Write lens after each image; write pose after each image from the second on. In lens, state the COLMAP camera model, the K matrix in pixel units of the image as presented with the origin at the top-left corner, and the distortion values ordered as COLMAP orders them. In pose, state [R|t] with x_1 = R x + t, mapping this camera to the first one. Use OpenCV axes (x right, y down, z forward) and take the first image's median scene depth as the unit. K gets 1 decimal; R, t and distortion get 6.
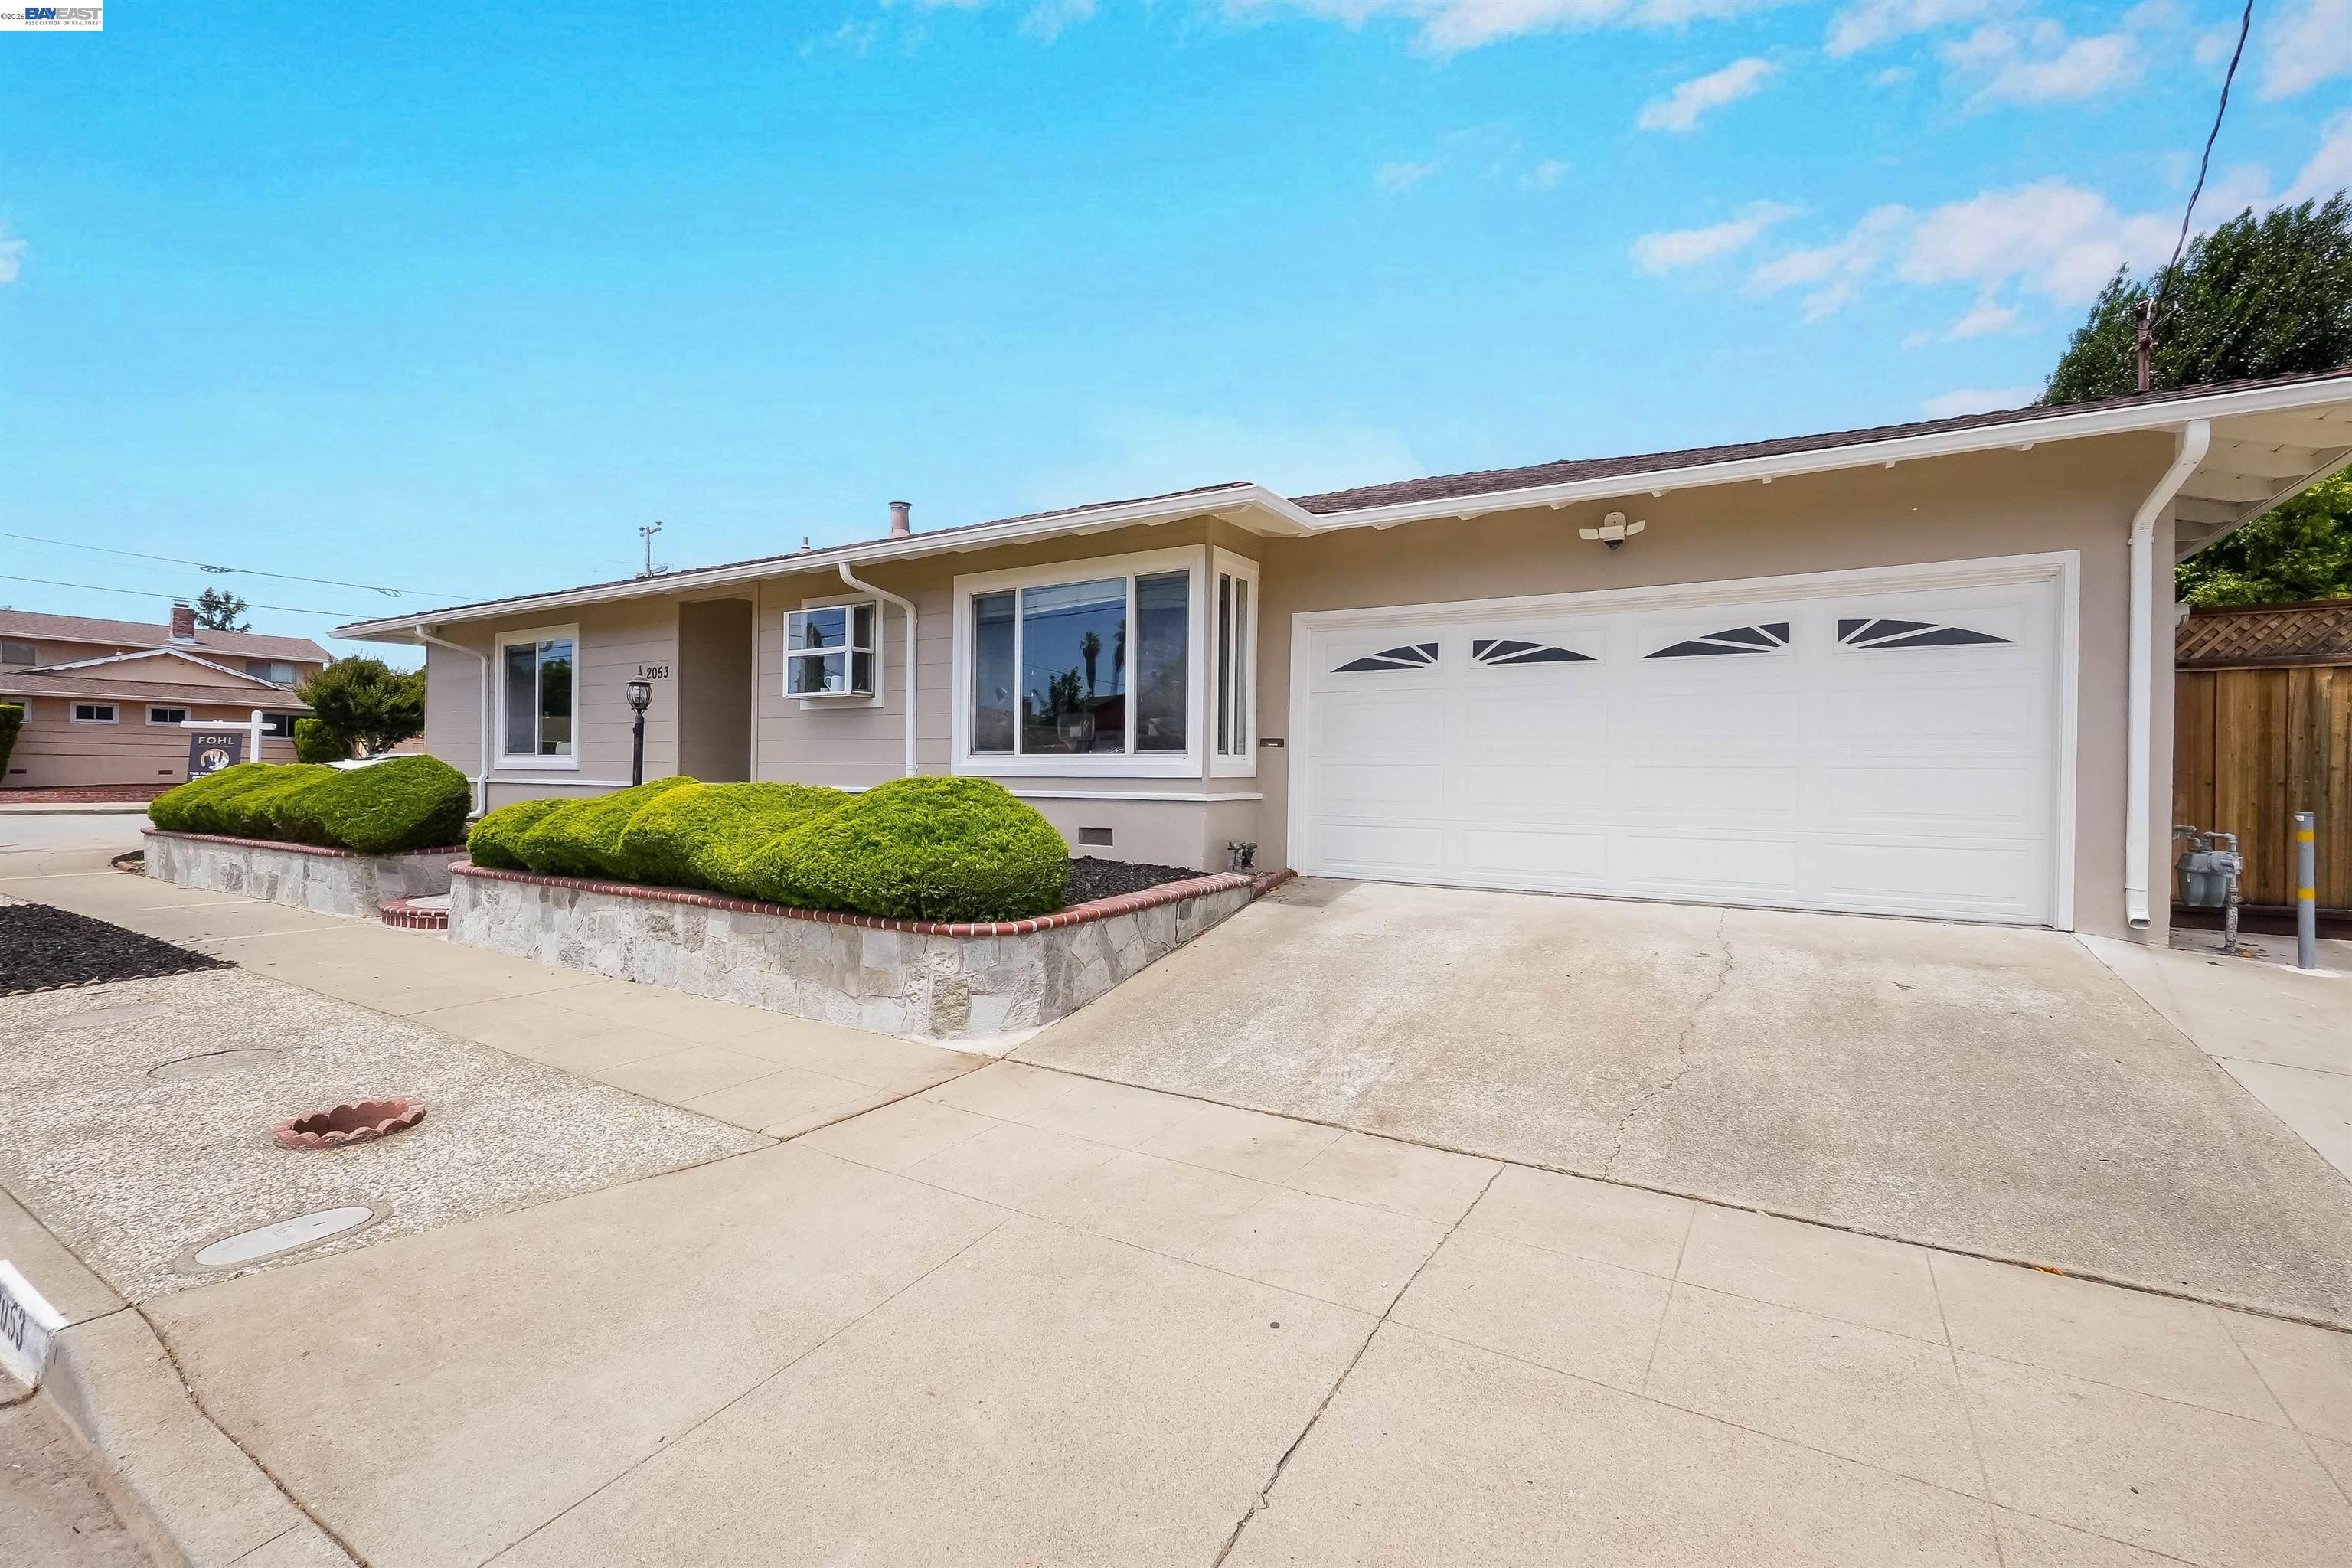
lens RADIAL K [[1029.0, 0, 1165.6], [0, 1029.0, 775.9], [0, 0, 1]] dist [-0.001814, -0.000379]
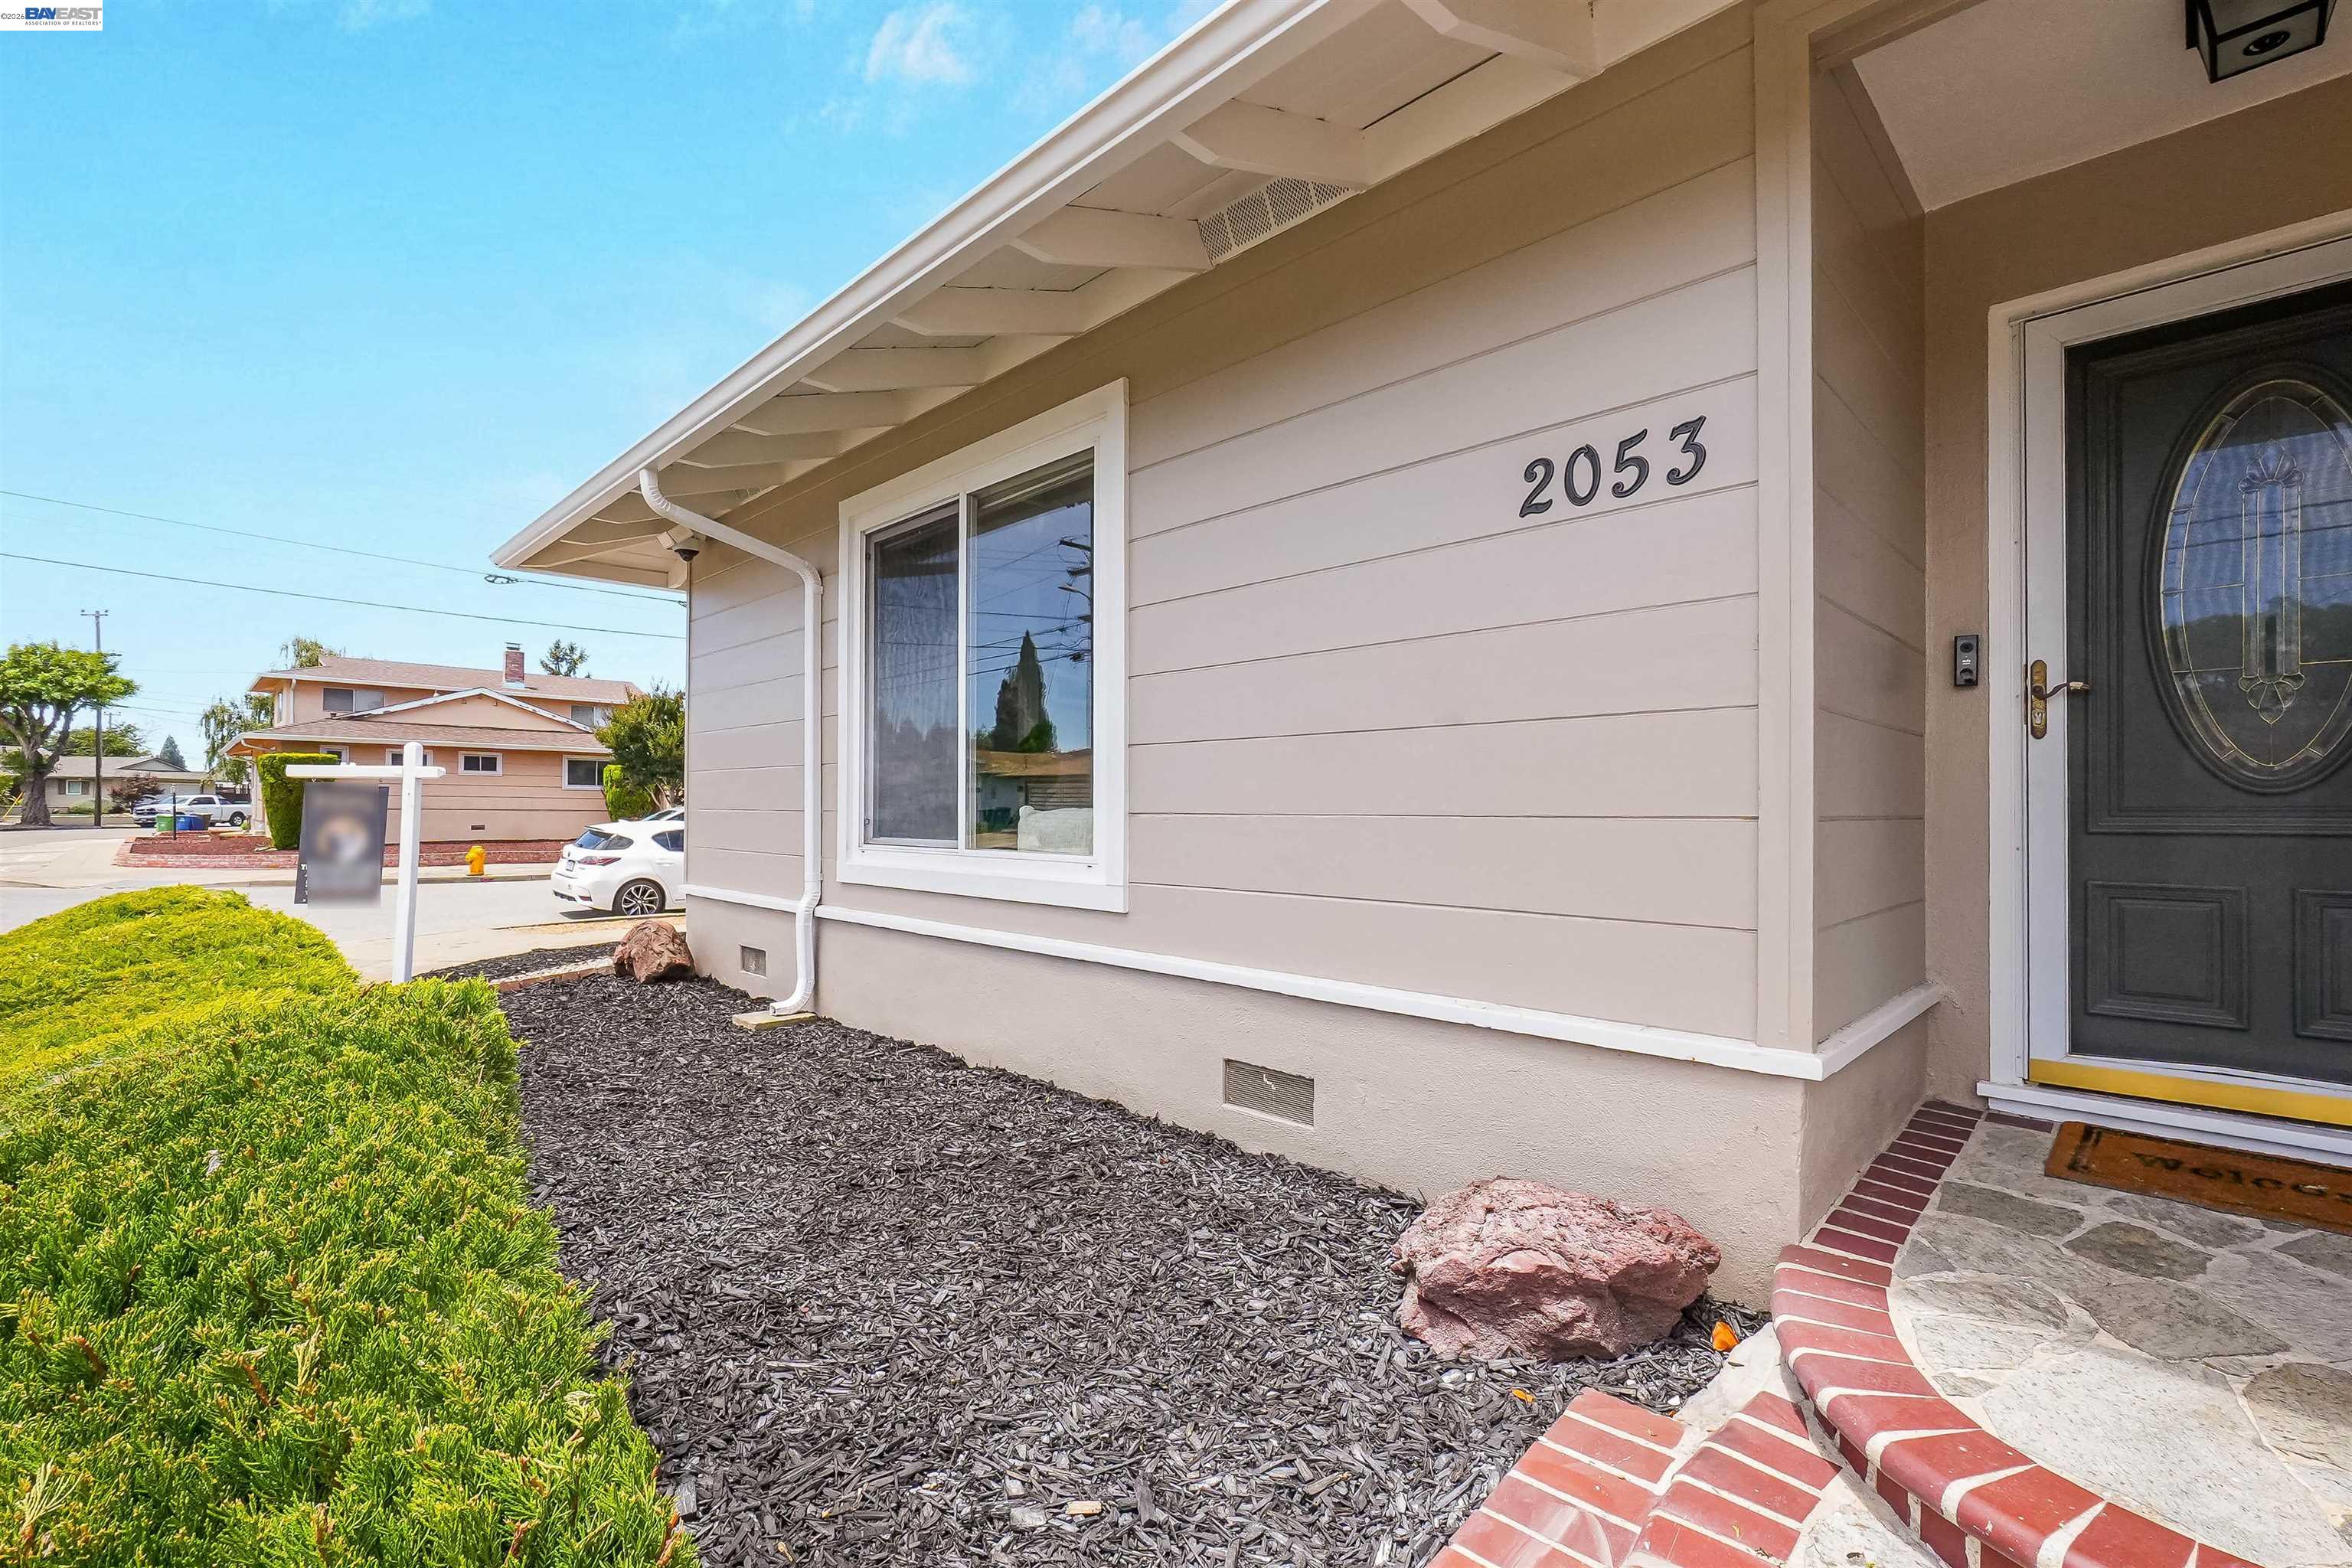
lens RADIAL K [[1031.7, 0, 1175.4], [0, 1031.7, 809.6], [0, 0, 1]] dist [-0.002912, -0.000110]
pose [[0.973339, -0.003890, -0.229339, -0.208558], [0.002585, 0.999979, -0.005991, -0.013561], [0.229357, 0.005239, 0.973328, 0.309889]]
